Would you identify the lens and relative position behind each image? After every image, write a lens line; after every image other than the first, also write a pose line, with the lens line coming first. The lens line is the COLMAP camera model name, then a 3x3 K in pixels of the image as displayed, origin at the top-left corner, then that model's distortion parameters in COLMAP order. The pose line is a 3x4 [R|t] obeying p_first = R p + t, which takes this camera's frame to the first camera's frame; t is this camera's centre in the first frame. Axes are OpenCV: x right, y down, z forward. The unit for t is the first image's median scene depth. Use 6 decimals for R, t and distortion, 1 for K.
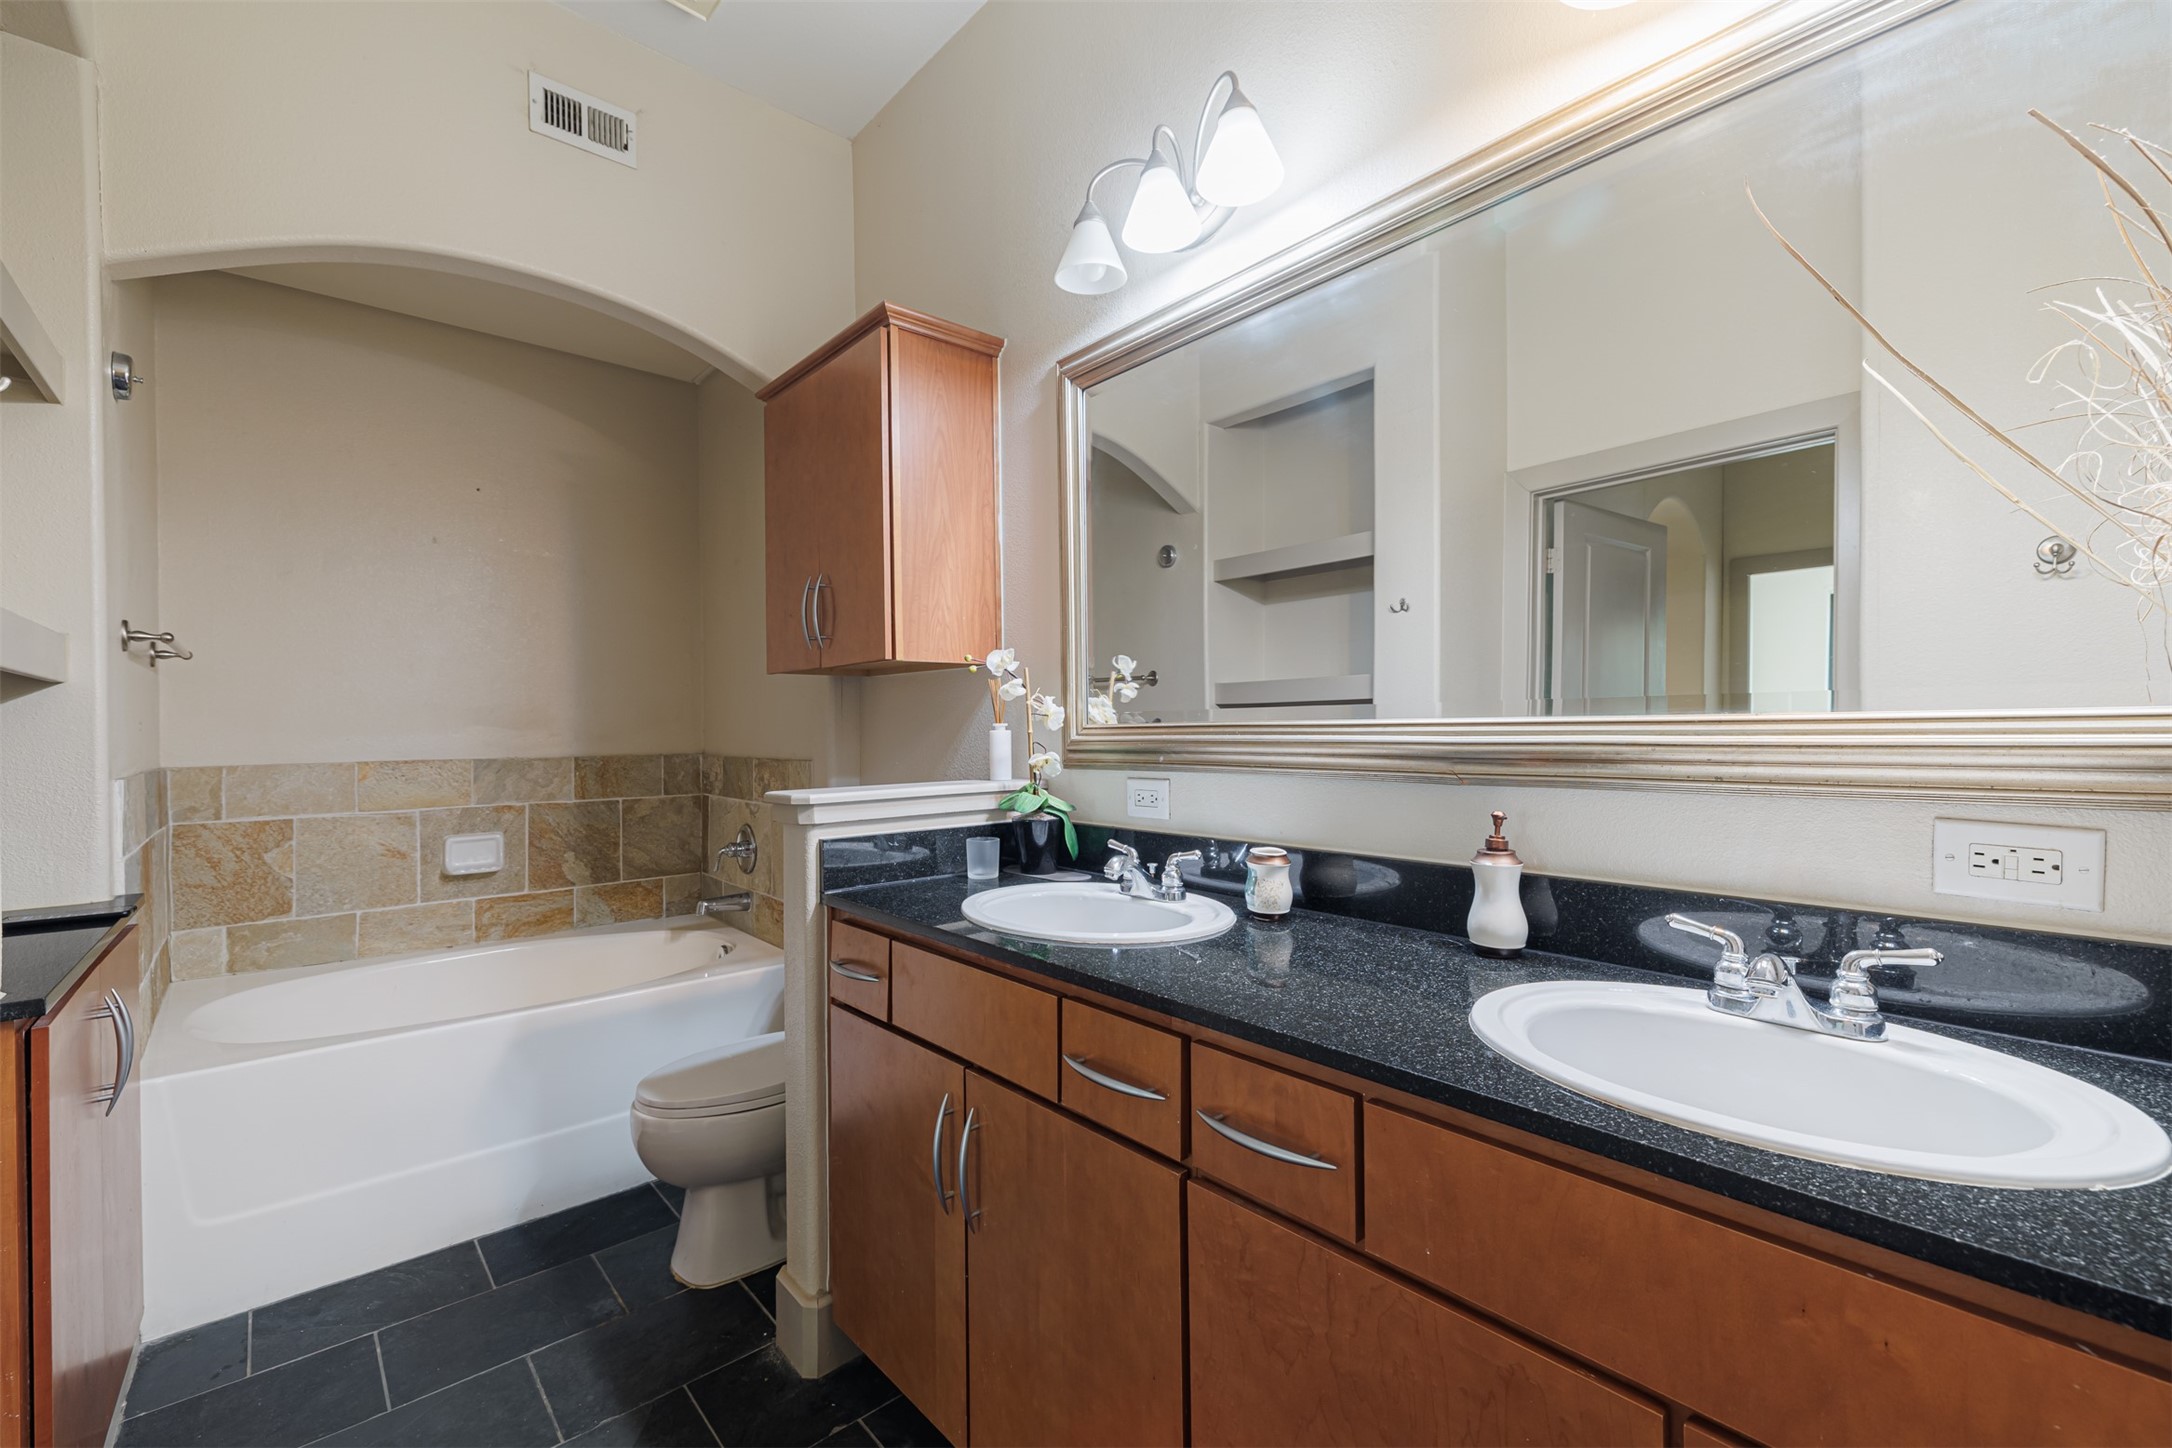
lens RADIAL K [[918.0, 0, 1088.2], [0, 918.0, 714.1], [0, 0, 1]] dist [0.008733, -0.000333]
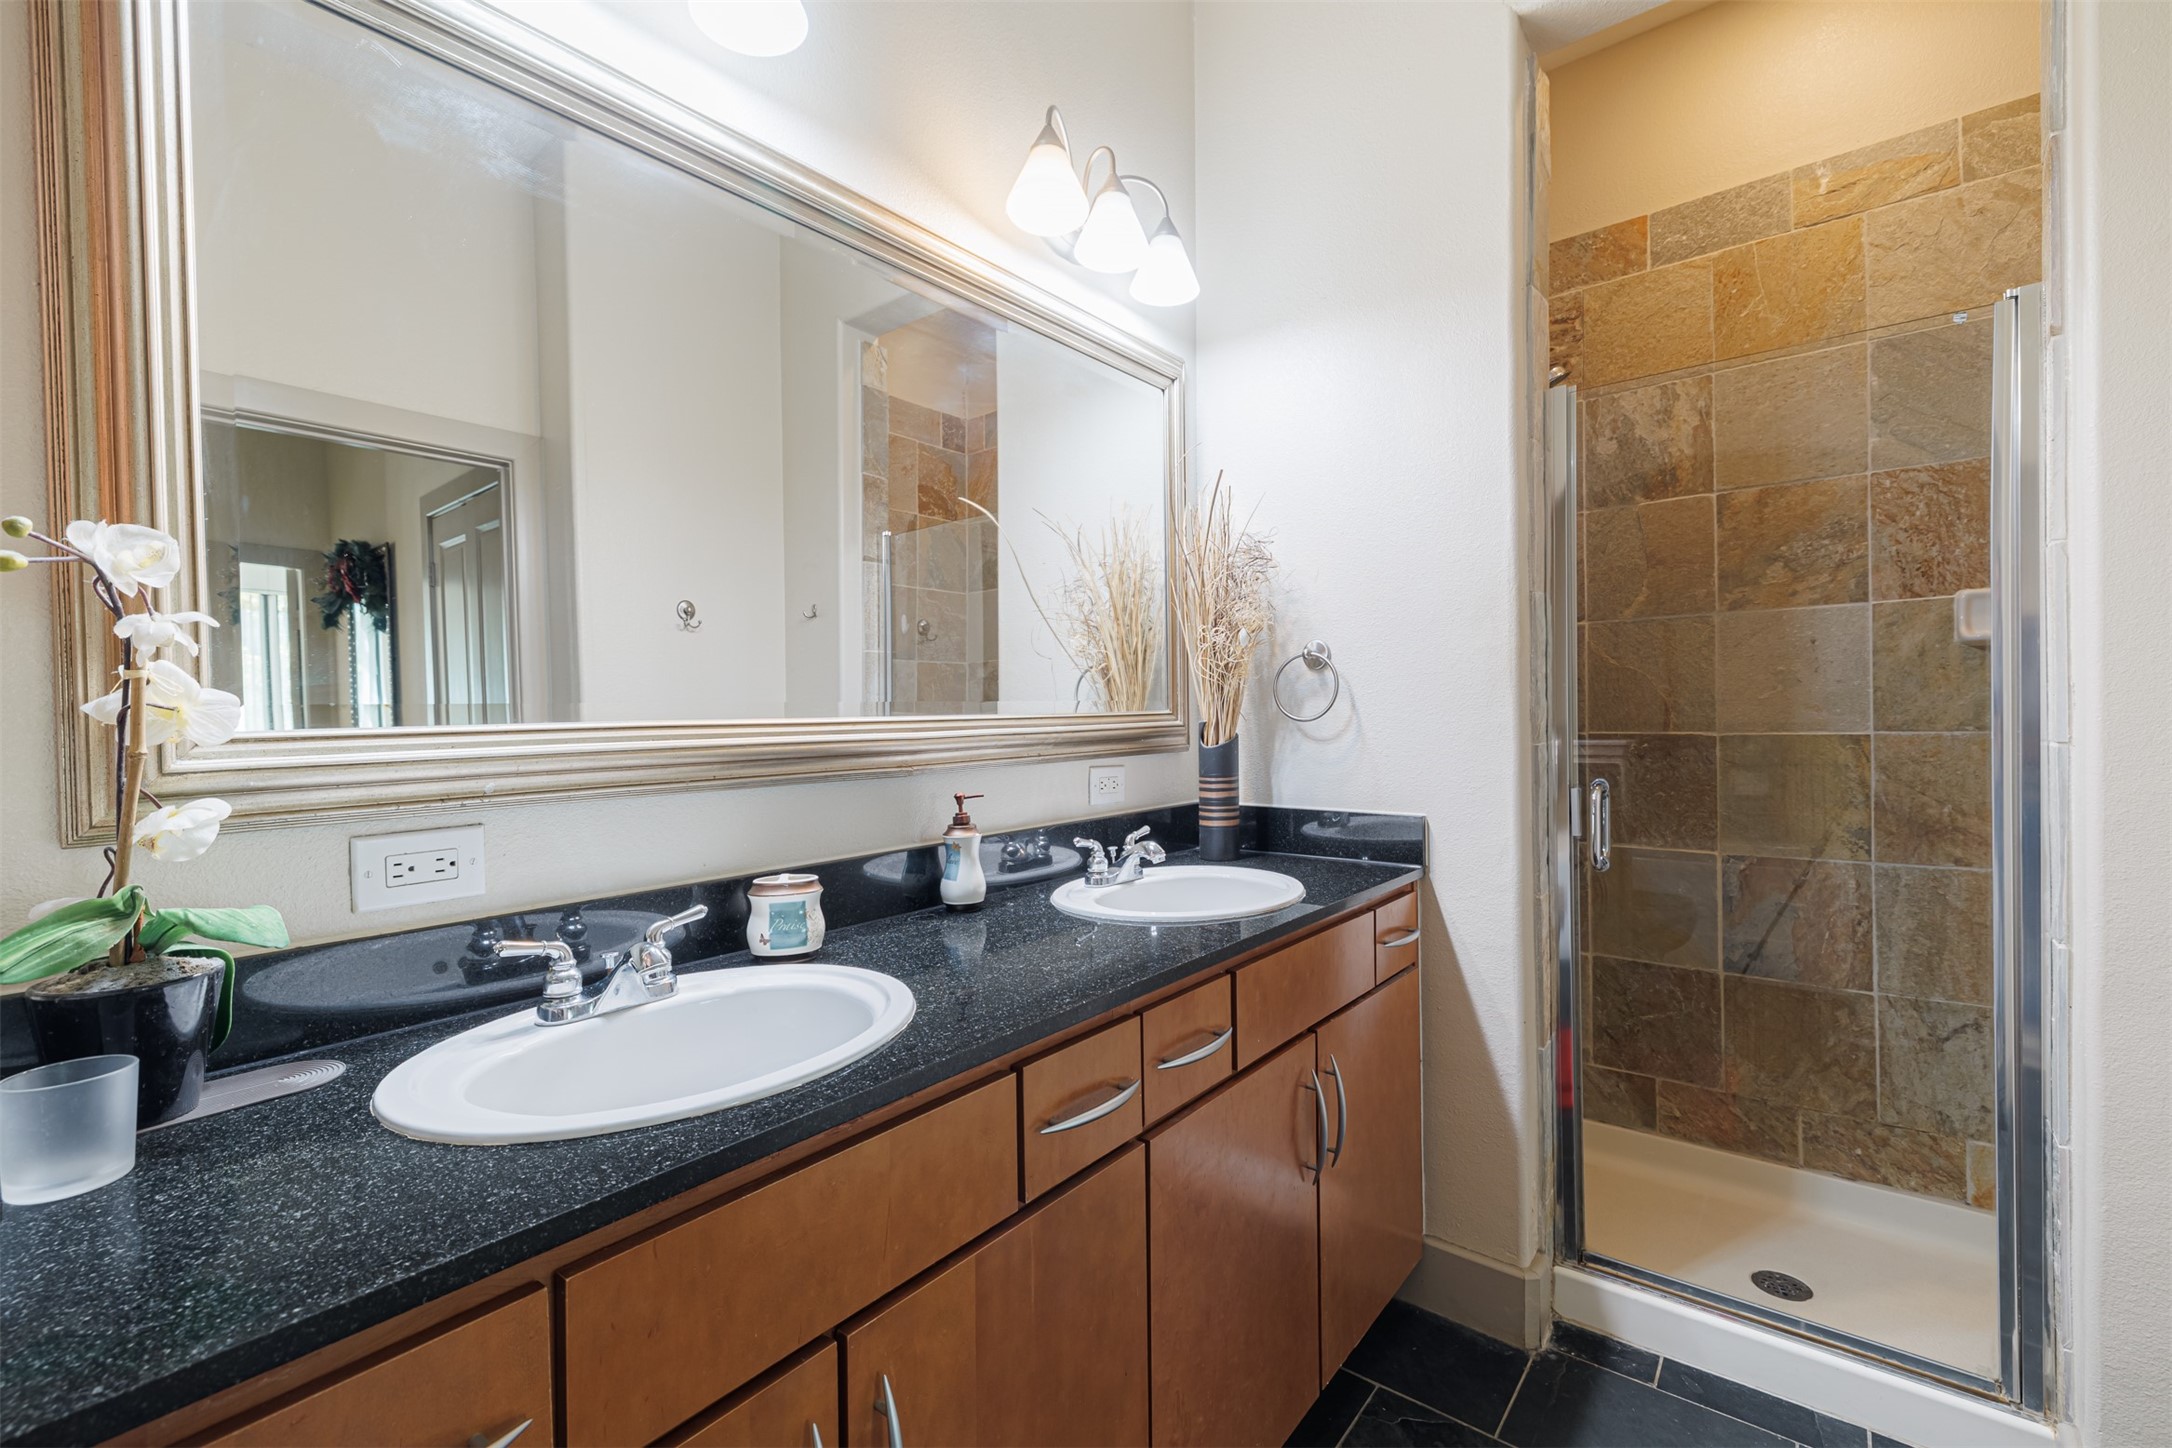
lens RADIAL K [[872.8, 0, 1241.6], [0, 872.8, 730.0], [0, 0, 1]] dist [0.000760, -0.000033]
pose [[-0.252373, 0.000929, 0.967629, -0.534714], [0.016337, 0.999861, 0.003302, 0.021761], [-0.967492, 0.016641, -0.252353, 0.691055]]
